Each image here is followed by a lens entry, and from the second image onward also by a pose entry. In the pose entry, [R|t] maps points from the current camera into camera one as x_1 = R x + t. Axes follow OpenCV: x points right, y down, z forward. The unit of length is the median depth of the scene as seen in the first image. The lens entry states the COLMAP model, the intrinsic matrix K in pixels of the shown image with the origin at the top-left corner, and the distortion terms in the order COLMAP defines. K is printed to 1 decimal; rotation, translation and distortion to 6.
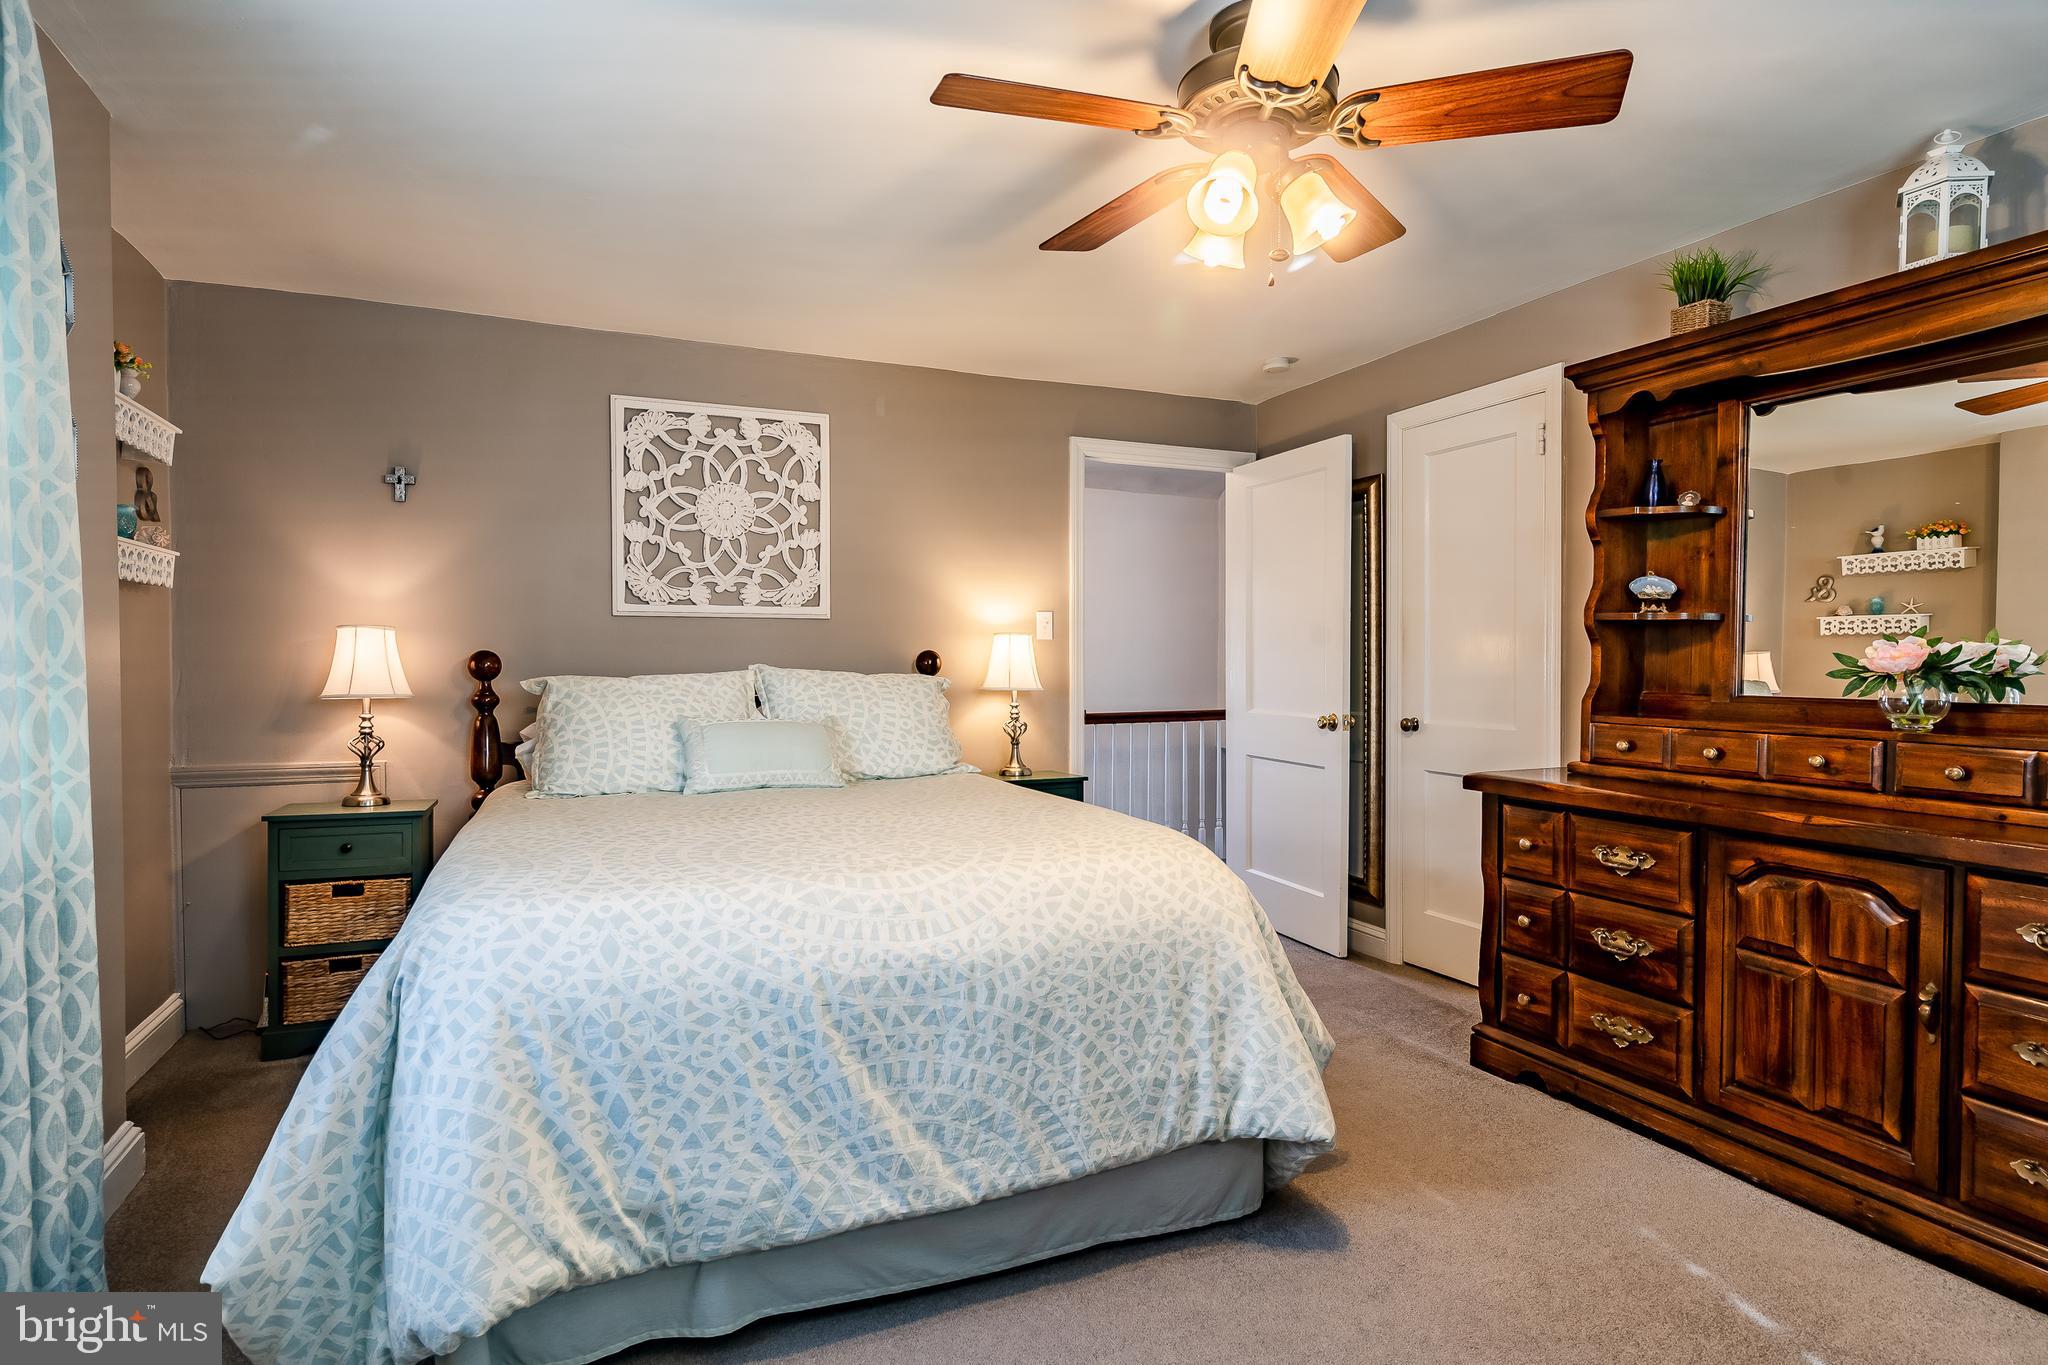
lens RADIAL K [[1101.5, 0, 1024.0], [0, 1101.5, 682.5], [0, 0, 1]] dist [-0.000150, 0.000431]
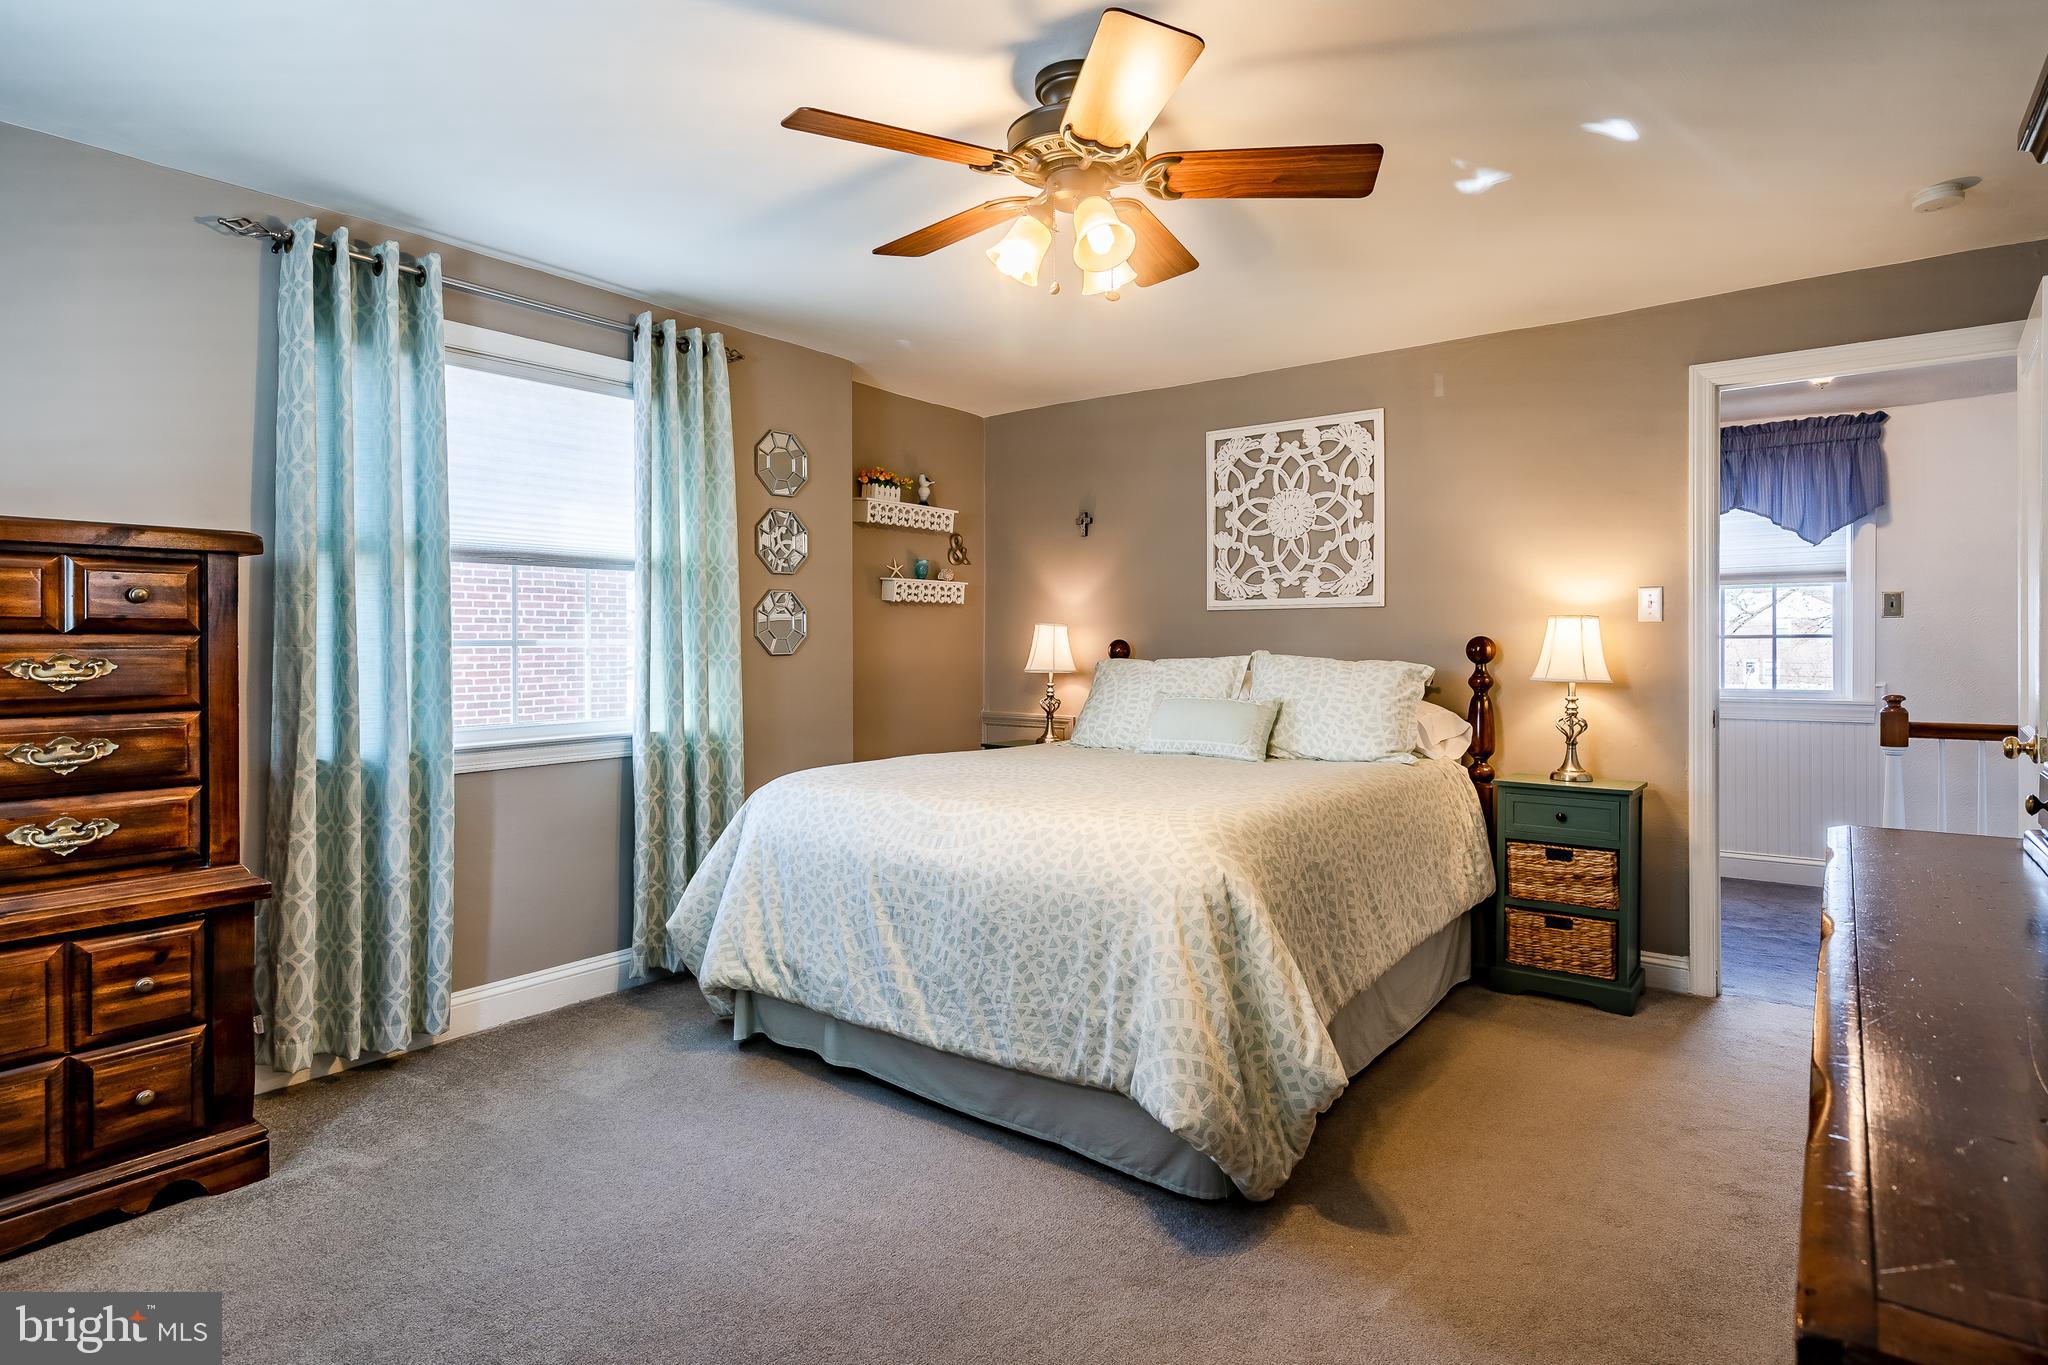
lens RADIAL K [[1111.3, 0, 993.8], [0, 1111.3, 651.1], [0, 0, 1]] dist [-0.002456, 0.000616]
pose [[0.452503, 0.003177, -0.891757, 1.079300], [-0.017073, 0.999841, -0.005101, -0.009052], [0.891600, 0.017533, 0.452485, 0.388753]]
